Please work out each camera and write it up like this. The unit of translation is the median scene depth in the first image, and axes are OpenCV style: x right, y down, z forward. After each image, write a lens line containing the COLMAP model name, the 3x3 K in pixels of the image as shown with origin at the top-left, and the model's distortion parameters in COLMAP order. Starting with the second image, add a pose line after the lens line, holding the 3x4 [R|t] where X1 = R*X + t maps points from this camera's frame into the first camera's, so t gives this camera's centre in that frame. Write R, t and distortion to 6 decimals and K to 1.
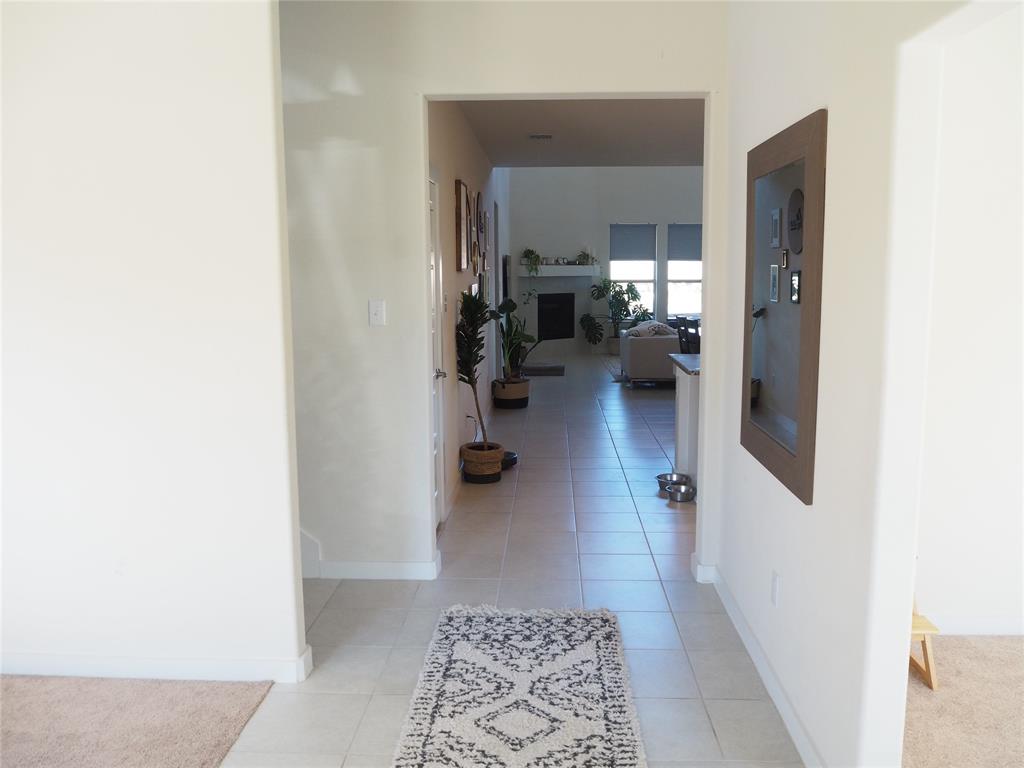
lens RADIAL K [[857.1, 0, 512.0], [0, 857.1, 384.0], [0, 0, 1]] dist [-0.071783, 0.014251]
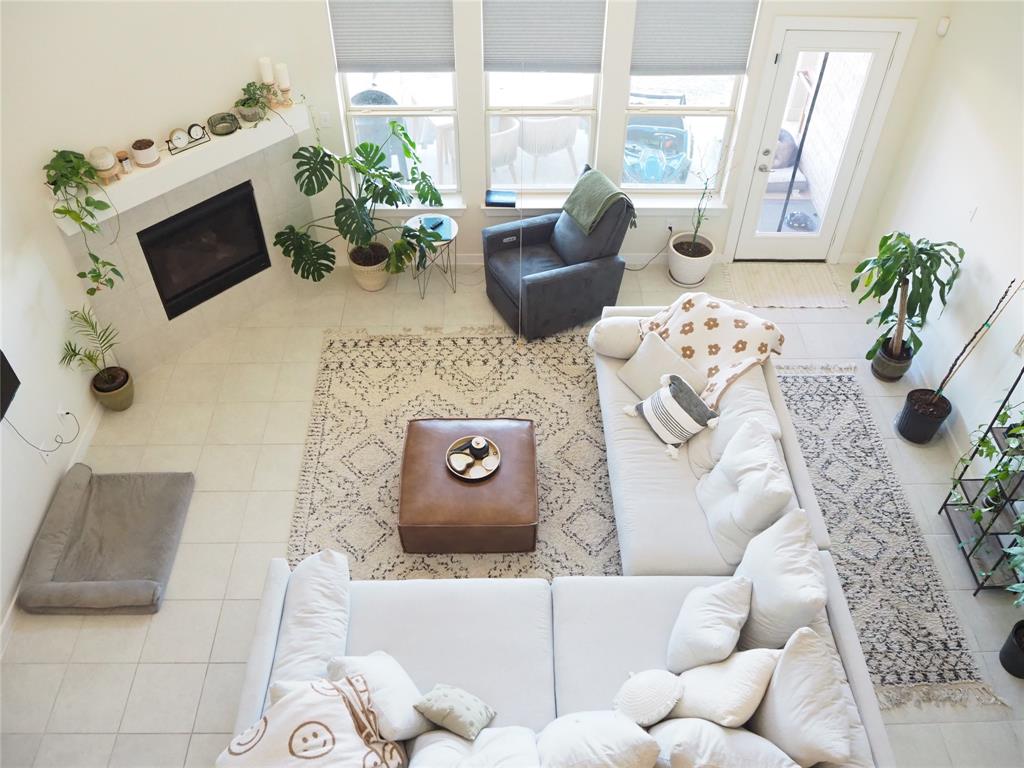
lens RADIAL K [[857.1, 0, 512.0], [0, 857.1, 384.0], [0, 0, 1]] dist [-0.071783, 0.014251]
pose [[0.998626, -0.025674, 0.045694, 0.384180], [-0.007463, 0.793275, 0.608818, -0.601465], [-0.051878, -0.608322, 0.791993, 1.345523]]
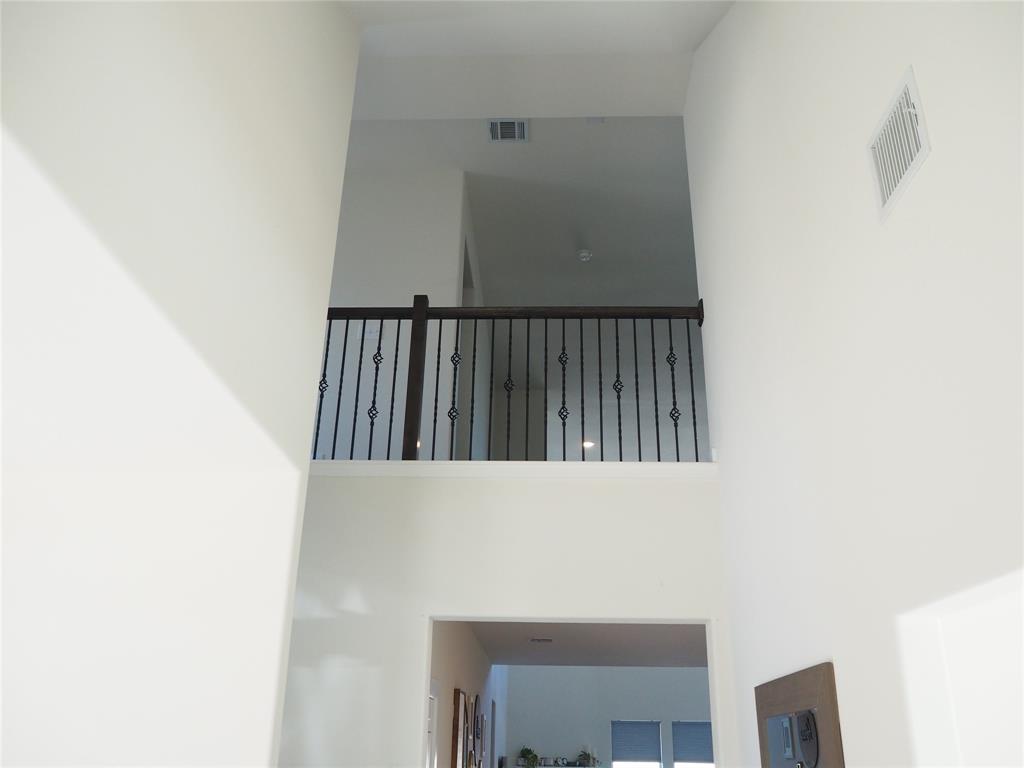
lens RADIAL K [[857.1, 0, 512.0], [0, 857.1, 384.0], [0, 0, 1]] dist [-0.071783, 0.014251]
pose [[0.999705, 0.023932, -0.004187, -0.003237], [-0.022565, 0.850693, -0.525178, -0.017924], [-0.009007, 0.525117, 0.850982, -0.007274]]
